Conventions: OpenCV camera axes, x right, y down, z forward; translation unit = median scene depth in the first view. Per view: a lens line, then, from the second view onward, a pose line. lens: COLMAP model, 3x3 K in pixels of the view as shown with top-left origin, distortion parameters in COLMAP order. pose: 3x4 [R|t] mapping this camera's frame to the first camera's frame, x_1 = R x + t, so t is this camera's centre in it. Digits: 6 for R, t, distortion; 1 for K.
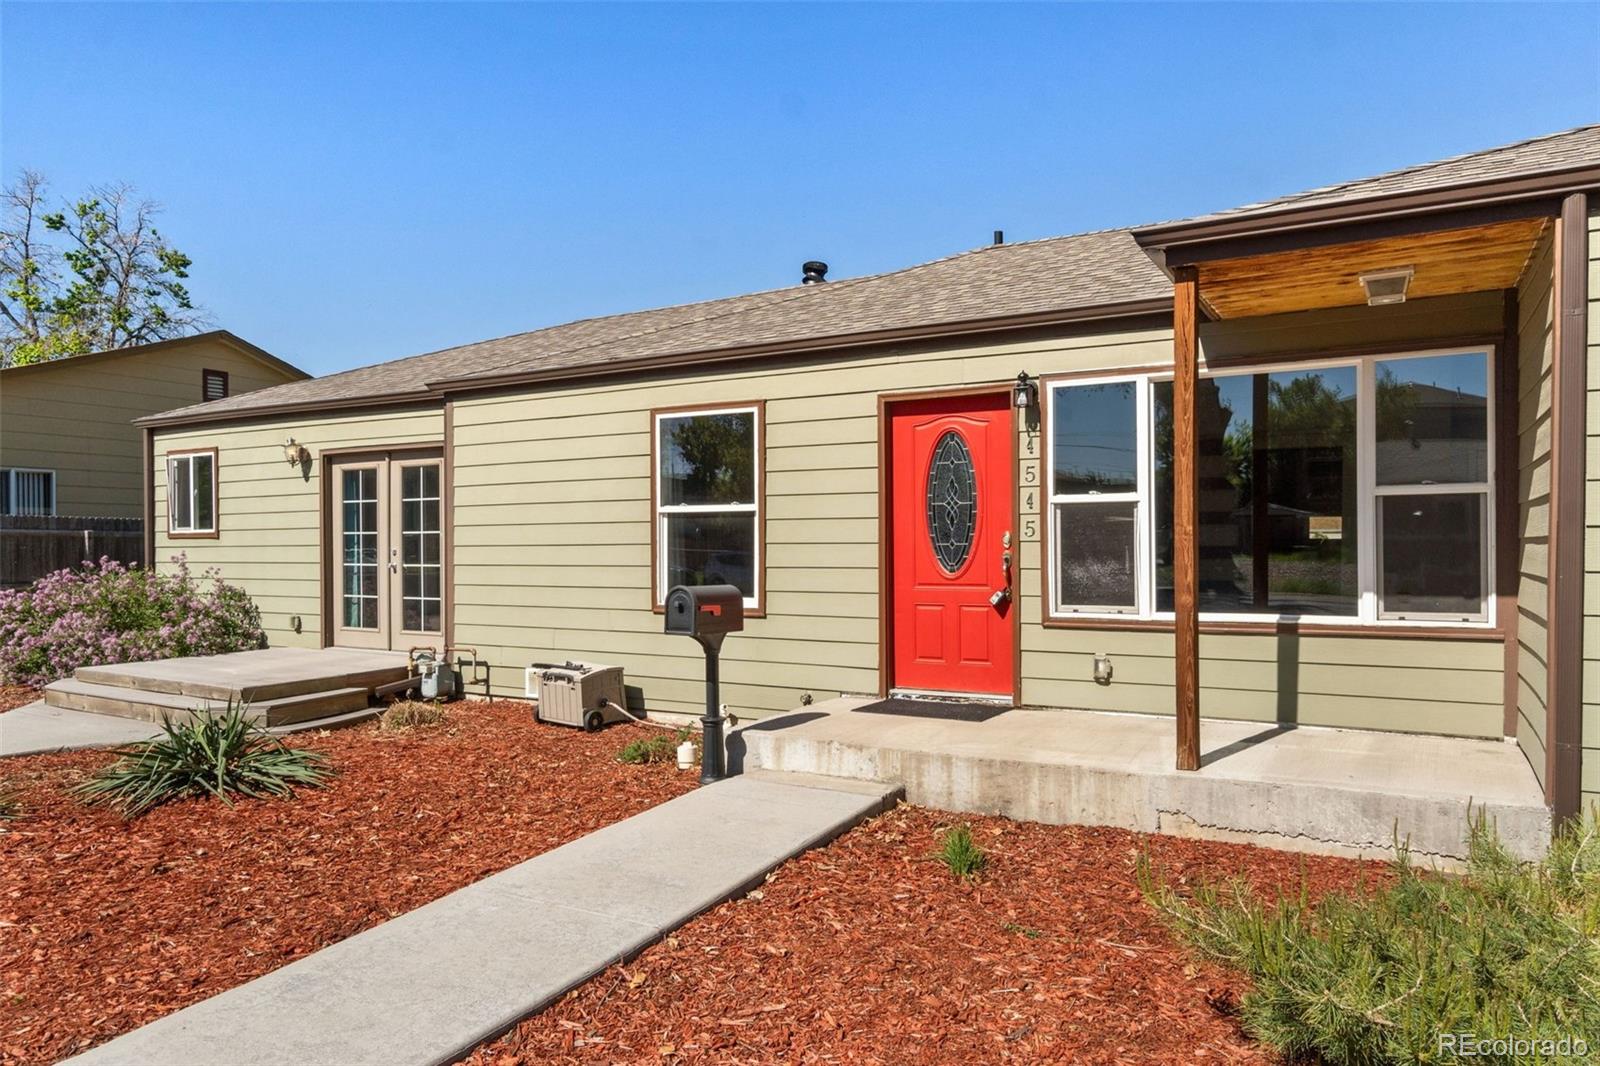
lens RADIAL K [[1064.4, 0, 811.3], [0, 1064.4, 547.6], [0, 0, 1]] dist [0.003161, 0.002121]
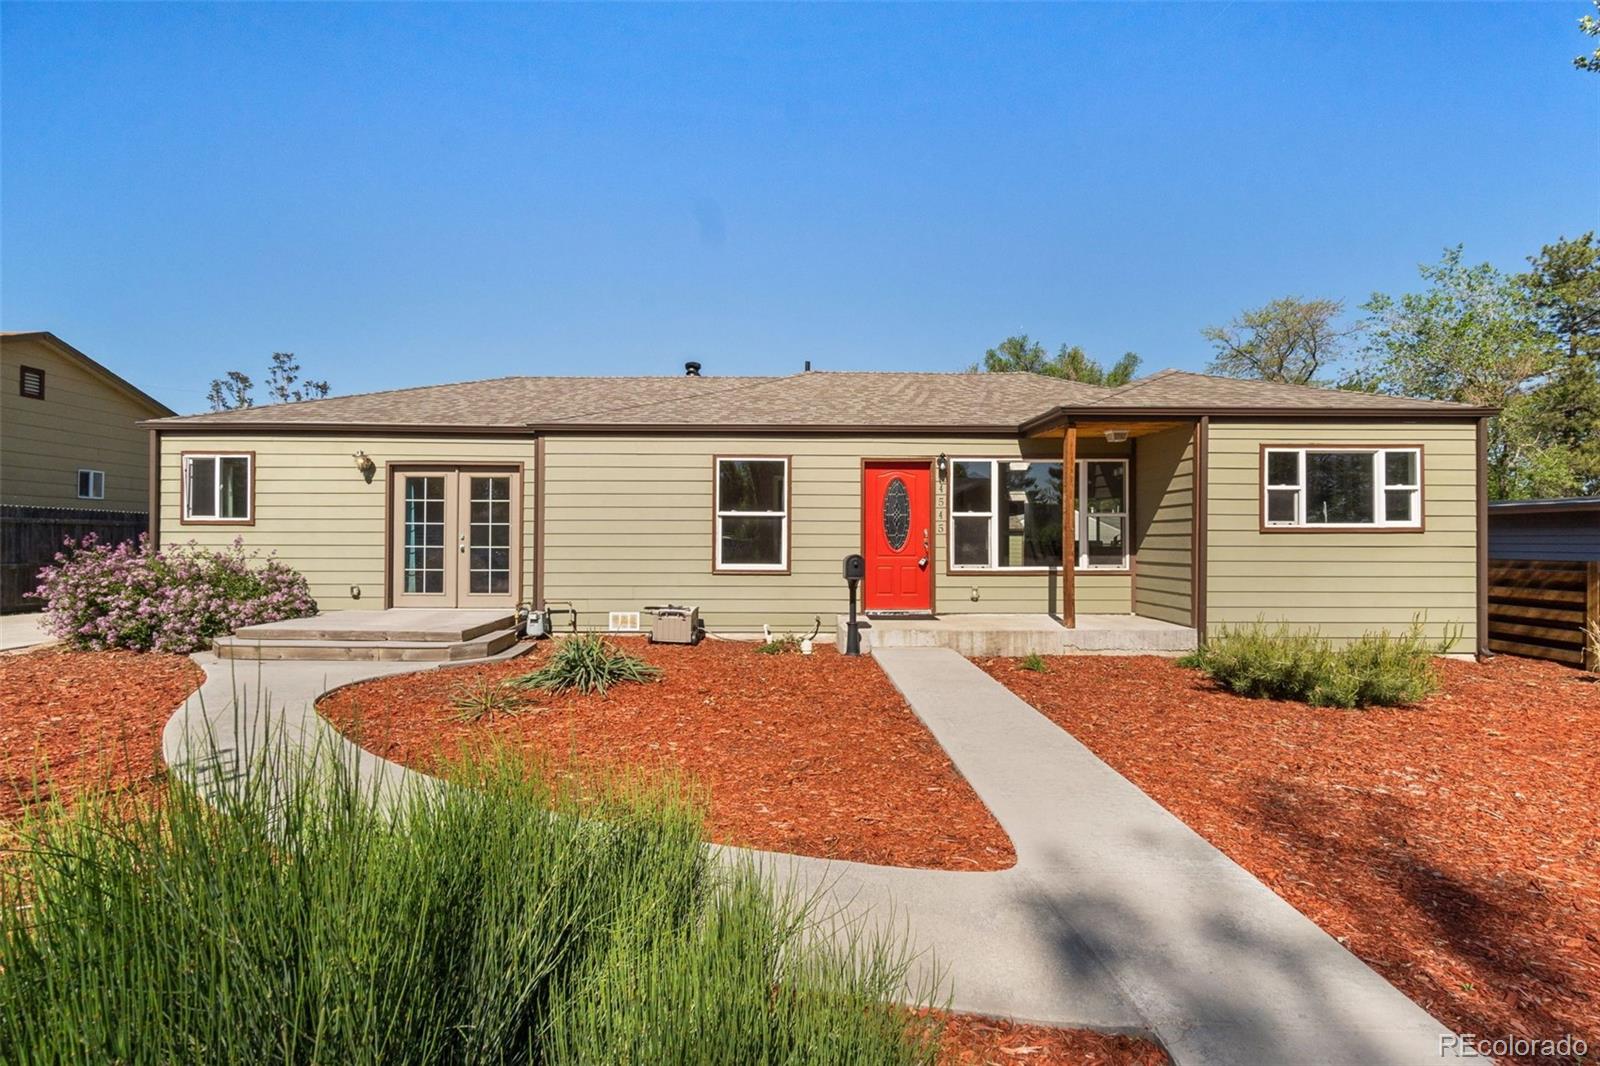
lens RADIAL K [[751.9, 0, 796.4], [0, 751.9, 532.0], [0, 0, 1]] dist [0.003911, -0.000575]
pose [[0.858547, 0.014490, 0.512529, -0.659542], [-0.006490, 0.999828, -0.017396, 0.014311], [-0.512693, 0.011609, 0.858493, -0.095896]]
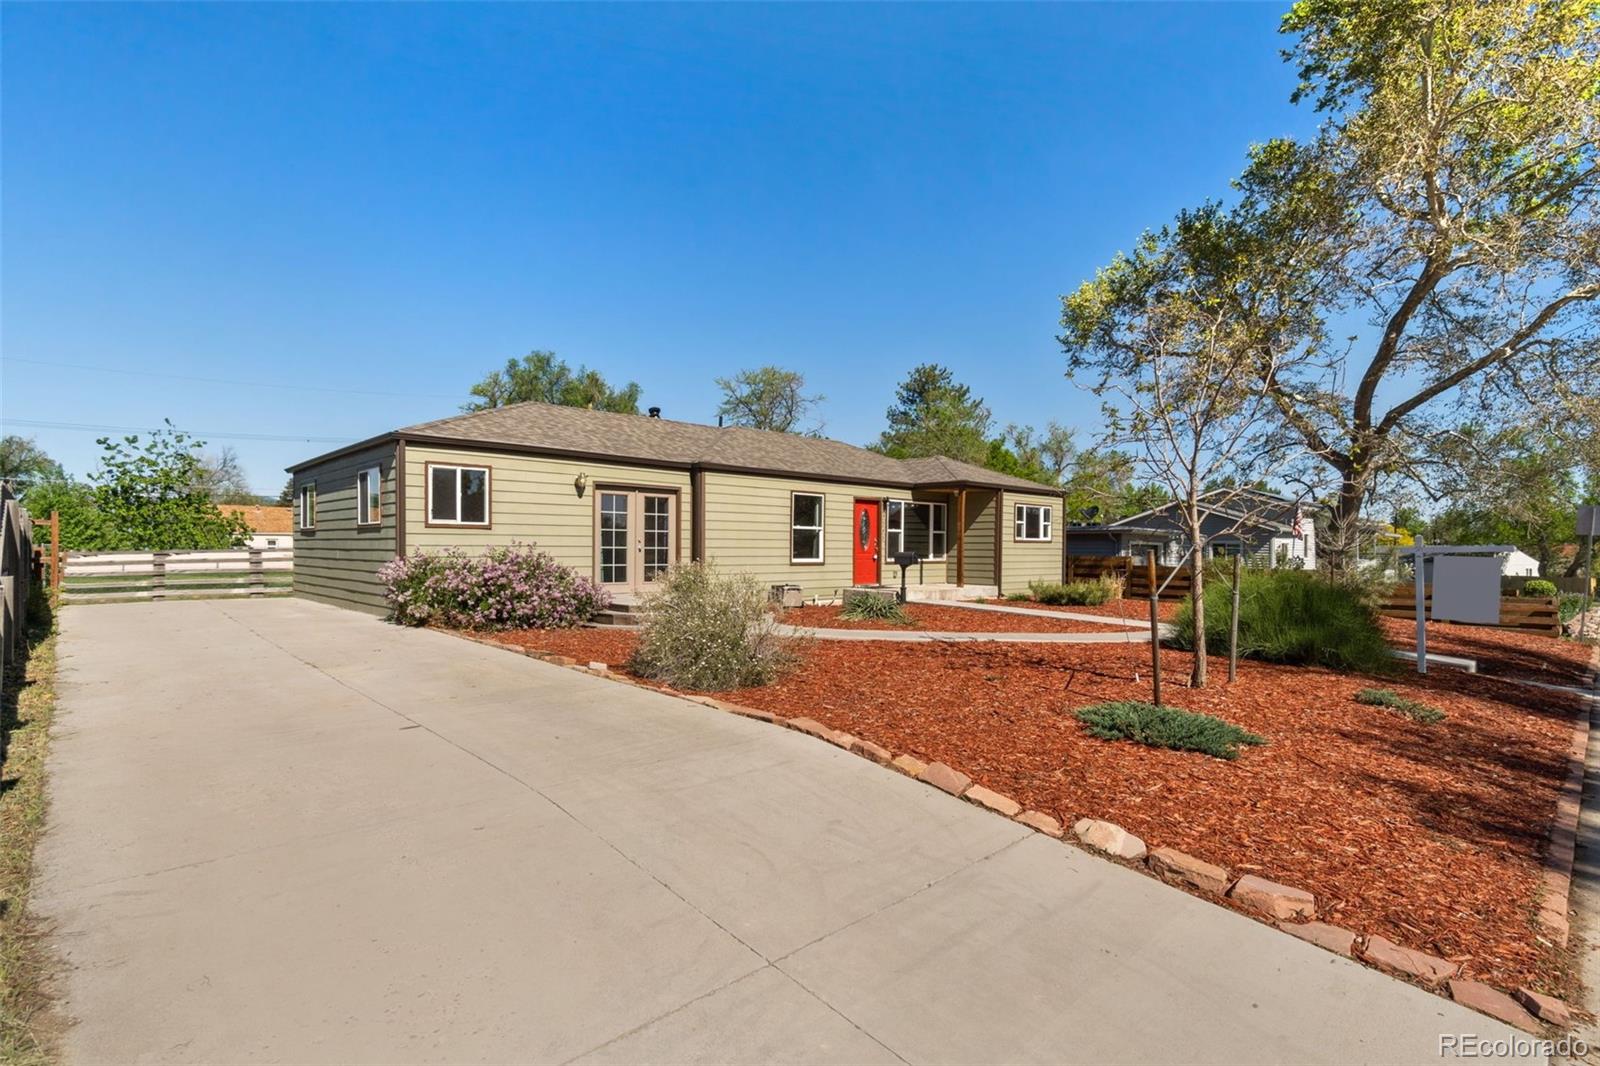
lens RADIAL K [[751.9, 0, 801.3], [0, 751.9, 545.9], [0, 0, 1]] dist [0.003911, -0.000575]
pose [[0.292946, 0.011612, 0.956058, -2.003150], [-0.004642, 0.999932, -0.010723, 0.033107], [-0.956118, -0.001297, 0.292980, 0.421650]]
